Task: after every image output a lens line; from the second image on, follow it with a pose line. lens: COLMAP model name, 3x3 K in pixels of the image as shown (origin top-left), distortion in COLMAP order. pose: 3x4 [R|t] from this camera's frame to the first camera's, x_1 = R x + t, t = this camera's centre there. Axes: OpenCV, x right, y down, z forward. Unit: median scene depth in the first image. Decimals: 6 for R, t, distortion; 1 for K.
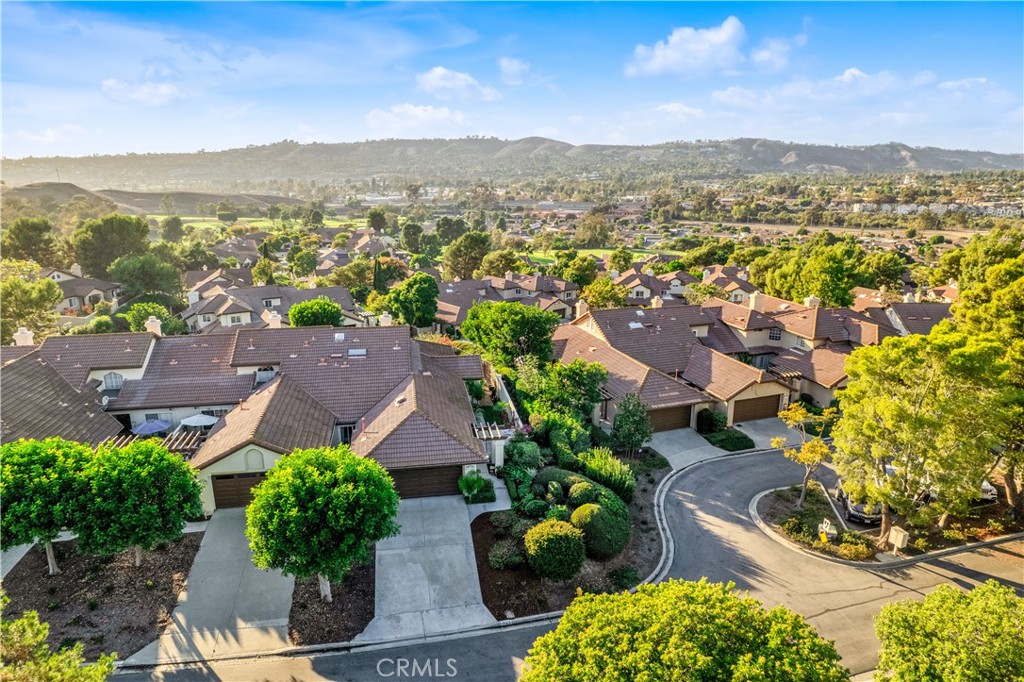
lens RADIAL K [[655.2, 0, 512.0], [0, 655.2, 341.0], [0, 0, 1]] dist [-0.077911, 0.065177]
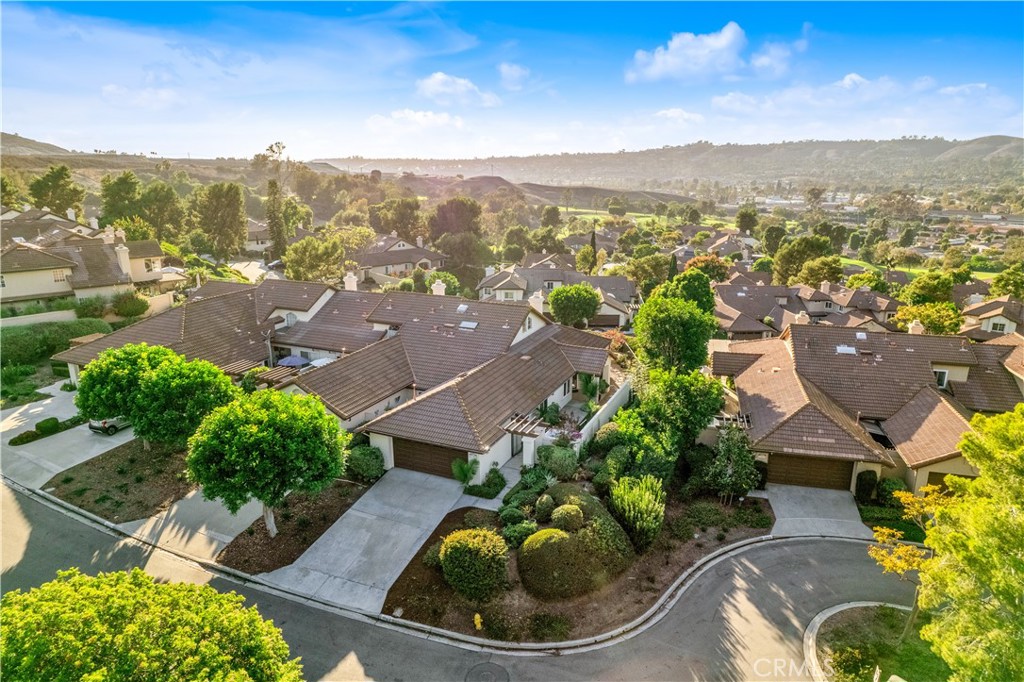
lens RADIAL K [[655.2, 0, 512.0], [0, 655.2, 341.0], [0, 0, 1]] dist [-0.077911, 0.065177]
pose [[0.830035, 0.147321, -0.537902, 0.129997], [-0.148077, 0.988079, 0.042119, -0.003761], [0.537695, 0.044691, 0.841954, 0.070277]]
